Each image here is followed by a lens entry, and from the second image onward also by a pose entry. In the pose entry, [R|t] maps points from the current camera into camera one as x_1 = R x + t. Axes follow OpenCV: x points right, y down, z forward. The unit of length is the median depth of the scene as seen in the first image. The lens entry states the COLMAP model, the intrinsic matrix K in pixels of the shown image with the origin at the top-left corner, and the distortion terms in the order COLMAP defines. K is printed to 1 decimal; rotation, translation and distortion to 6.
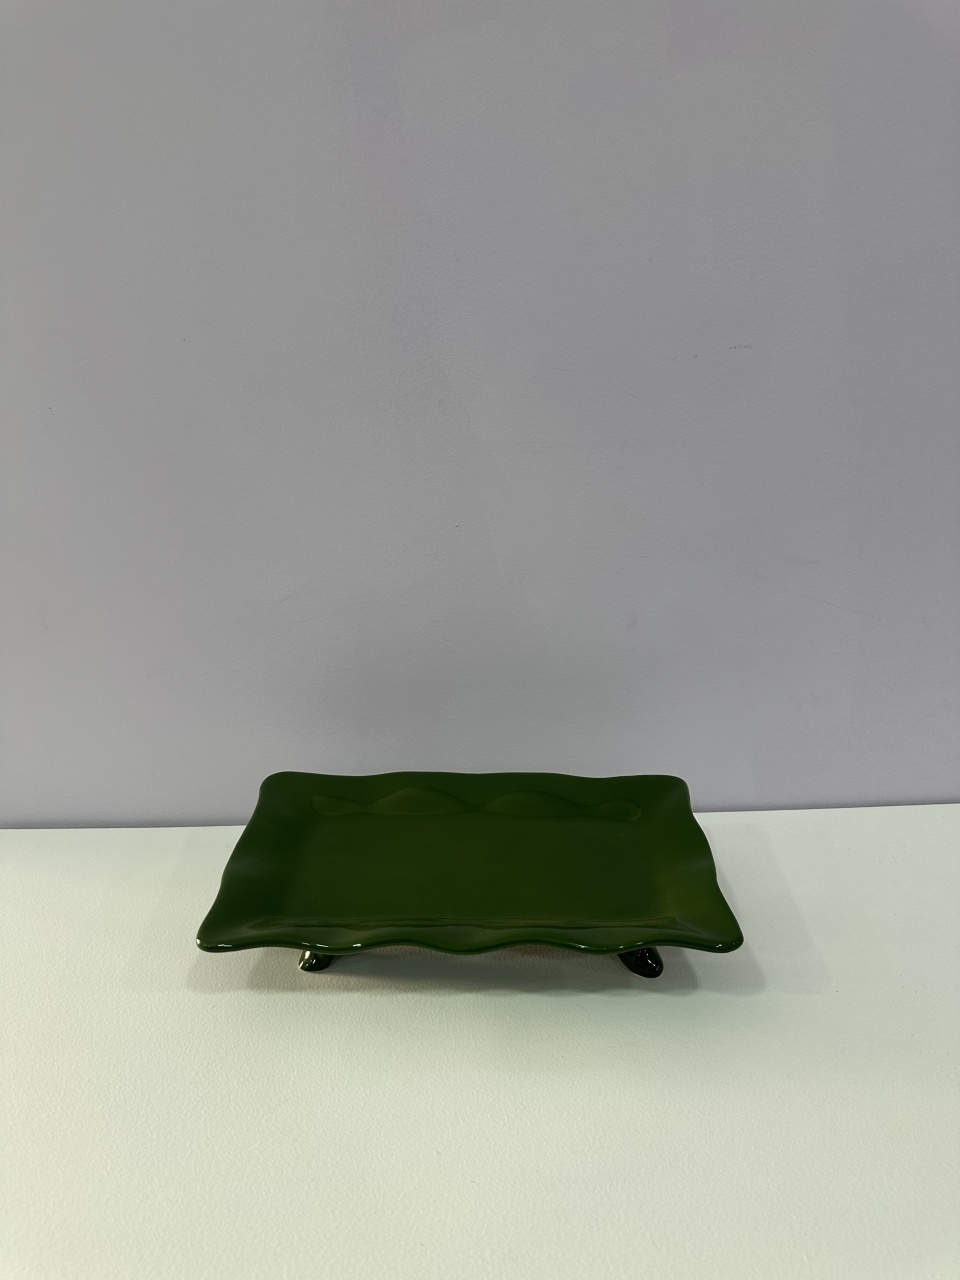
lens RADIAL K [[892.7, 0, 466.3], [0, 892.7, 614.5], [0, 0, 1]] dist [-0.033826, 0.003133]
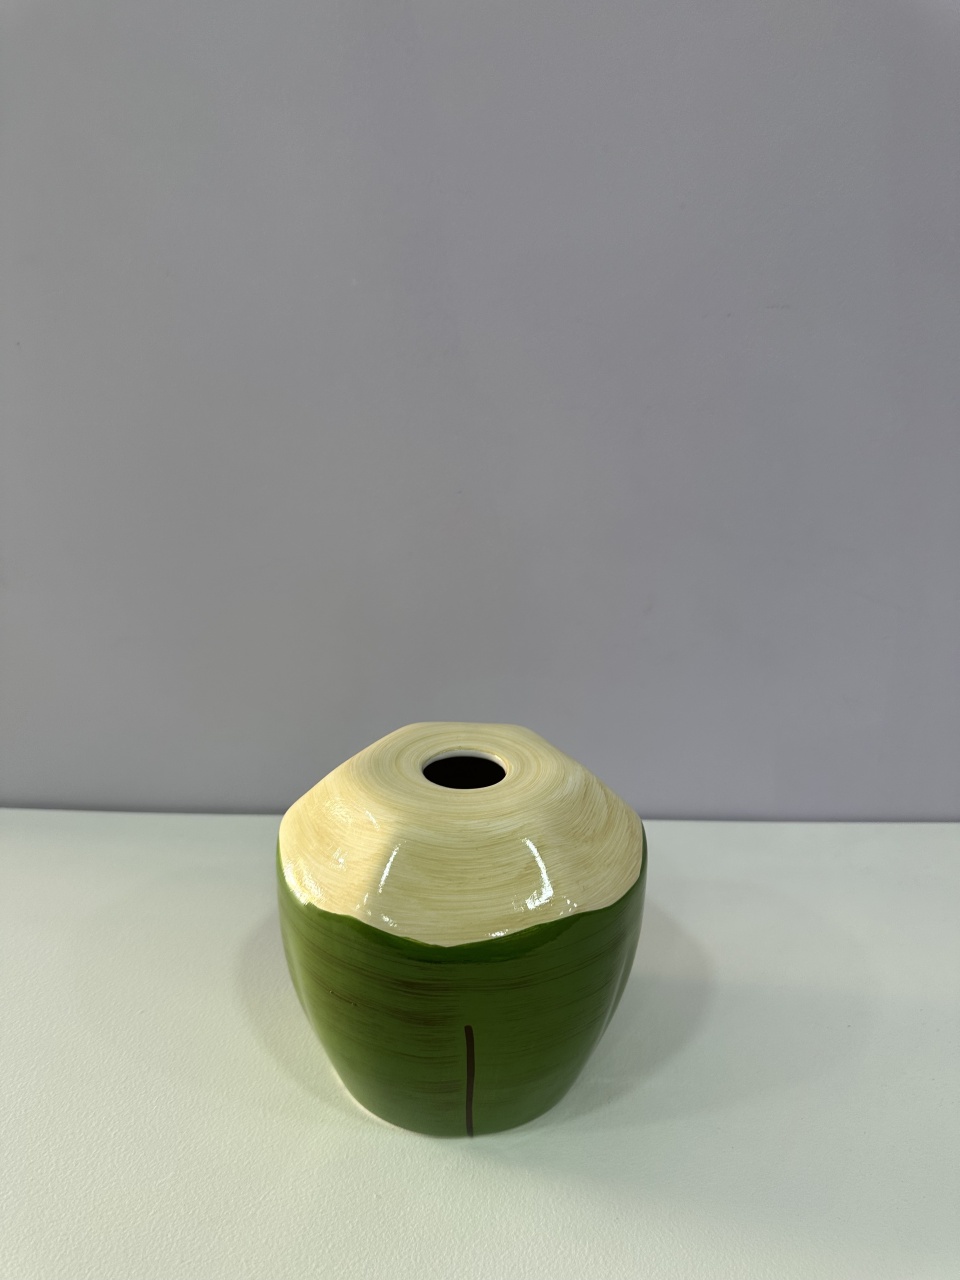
lens RADIAL K [[892.7, 0, 482.4], [0, 892.7, 635.2], [0, 0, 1]] dist [-0.033826, 0.003133]
pose [[0.999065, 0.043211, -0.001014, 0.048910], [-0.043198, 0.999008, 0.010840, 0.053987], [0.001482, -0.010786, 0.999941, 0.156400]]
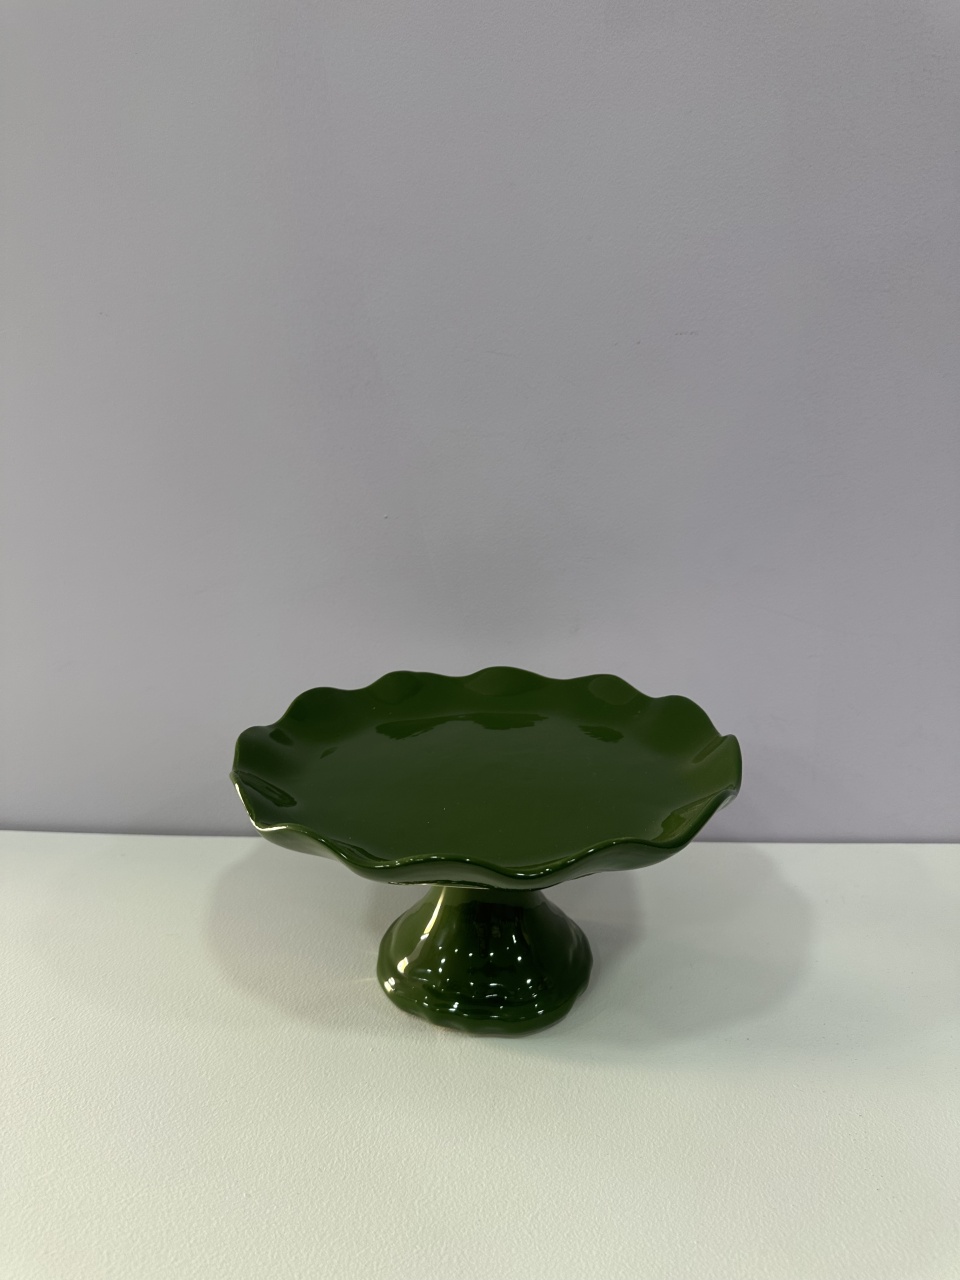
lens RADIAL K [[892.7, 0, 494.0], [0, 892.7, 640.9], [0, 0, 1]] dist [-0.033826, 0.003133]
pose [[0.998910, 0.035551, -0.030258, 0.229424], [-0.036413, 0.998933, -0.028405, 0.081189], [0.029216, 0.029476, 0.999138, 0.125503]]
